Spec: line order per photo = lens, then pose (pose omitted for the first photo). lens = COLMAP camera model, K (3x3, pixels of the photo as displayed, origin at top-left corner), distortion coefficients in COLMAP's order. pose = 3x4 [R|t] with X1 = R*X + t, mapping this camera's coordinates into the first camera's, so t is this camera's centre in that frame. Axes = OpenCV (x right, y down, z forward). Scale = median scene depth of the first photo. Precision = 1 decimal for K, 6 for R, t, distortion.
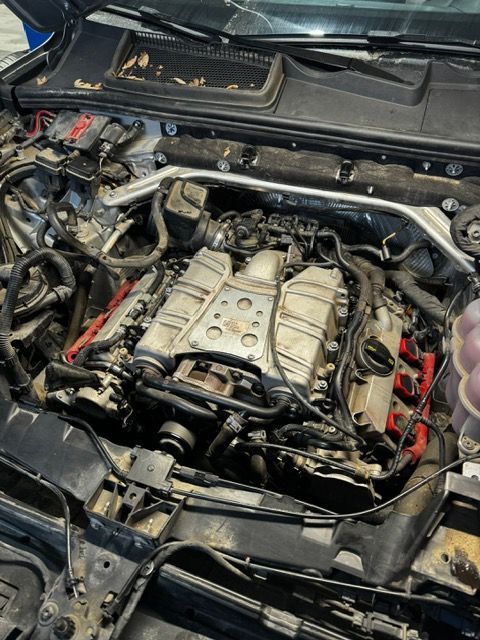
lens RADIAL K [[432.0, 0, 240.0], [0, 432.0, 320.0], [0, 0, 1]] dist [0.033555, -0.067754]
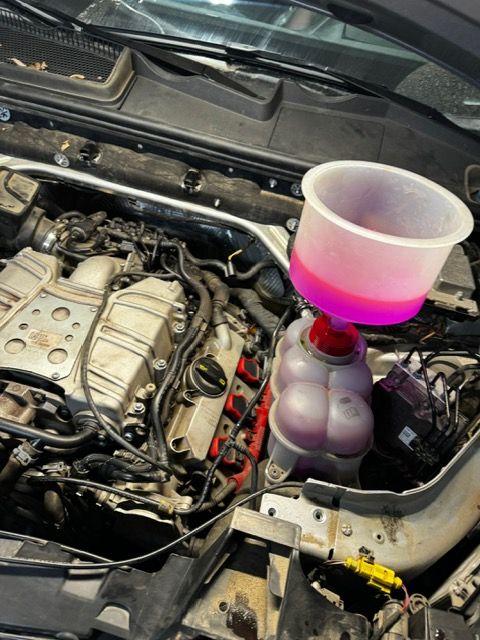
lens RADIAL K [[439.5, 0, 240.0], [0, 439.5, 320.0], [0, 0, 1]] dist [0.028786, -0.063549]
pose [[0.975629, 0.043538, 0.215062, 0.156419], [-0.035229, 0.998483, -0.042318, -0.000292], [-0.216579, 0.033710, 0.975683, 0.048720]]
